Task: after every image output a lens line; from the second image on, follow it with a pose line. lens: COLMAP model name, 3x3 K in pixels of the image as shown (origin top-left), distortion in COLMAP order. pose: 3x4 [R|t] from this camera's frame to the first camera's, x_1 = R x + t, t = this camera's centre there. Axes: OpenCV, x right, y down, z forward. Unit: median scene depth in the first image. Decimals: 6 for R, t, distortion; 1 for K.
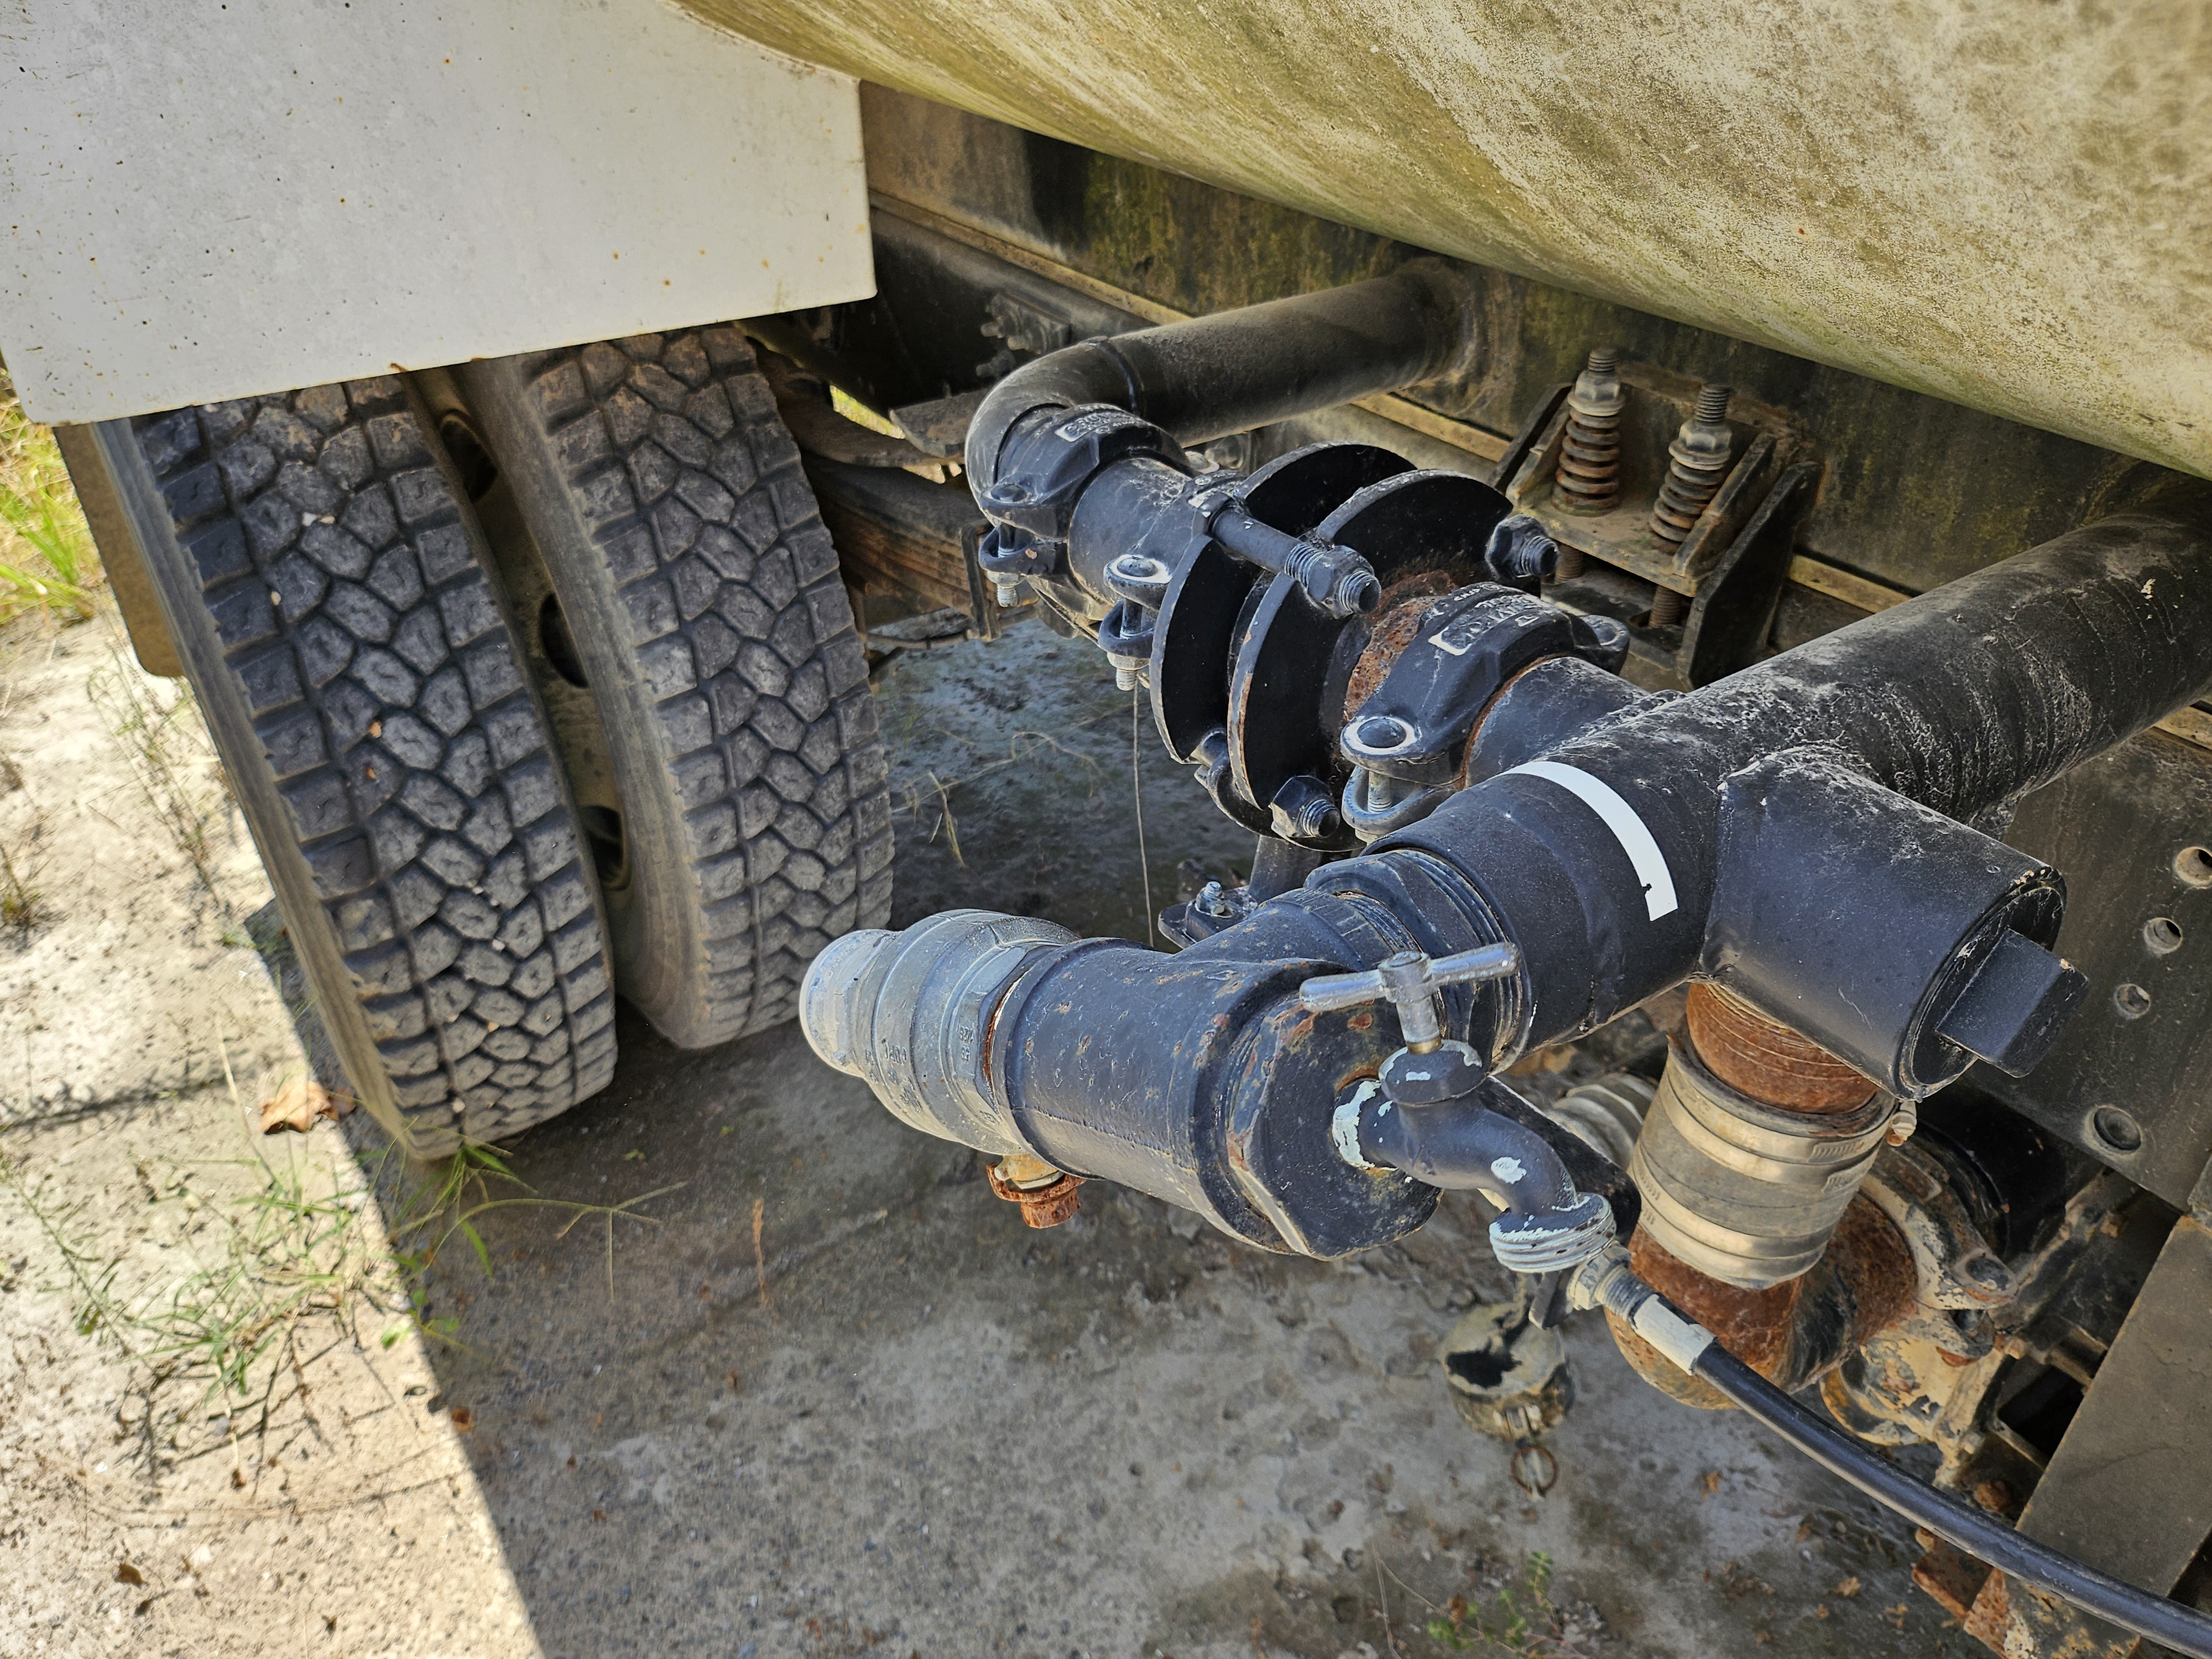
lens RADIAL K [[1571.8, 0, 1107.0], [0, 1571.8, 832.9], [0, 0, 1]] dist [0.026003, -0.032927]
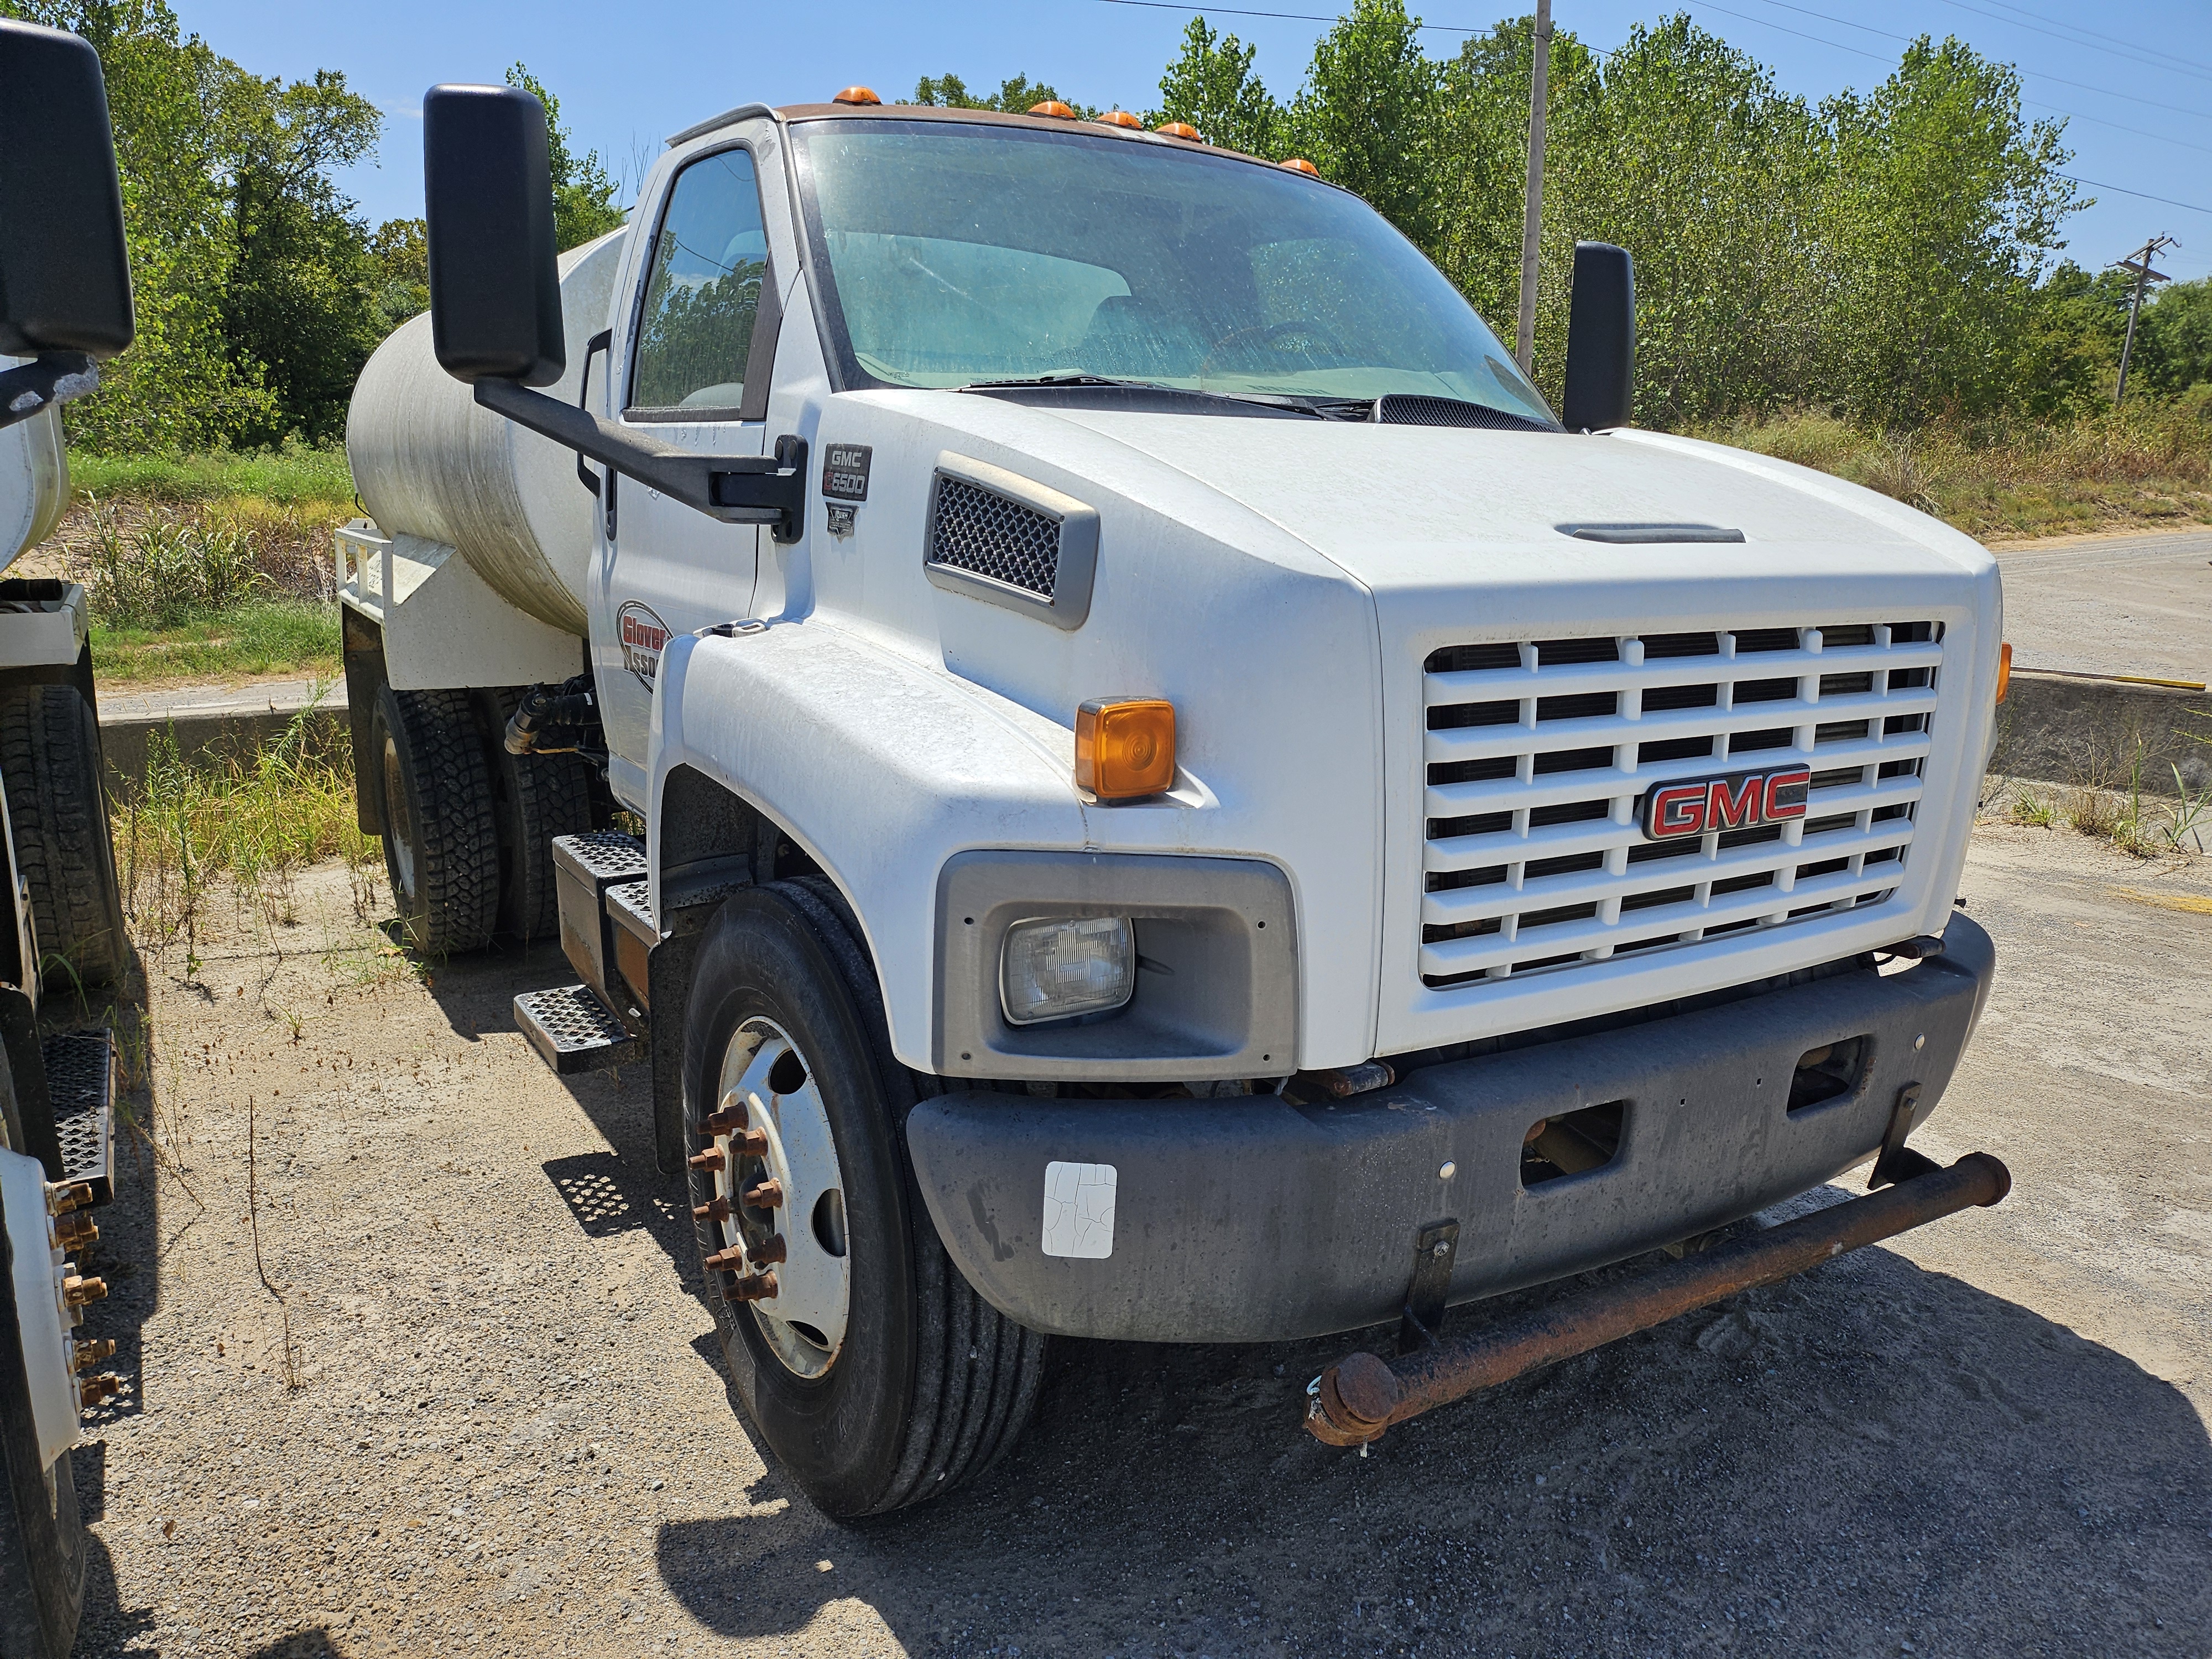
lens RADIAL K [[1571.8, 0, 1105.6], [0, 1571.8, 831.0], [0, 0, 1]] dist [0.026003, -0.032927]
pose [[0.999083, 0.025130, -0.034675, 1.252404], [-0.036040, 0.930756, -0.363860, 1.353530], [0.023131, 0.364776, 0.930808, -2.442940]]
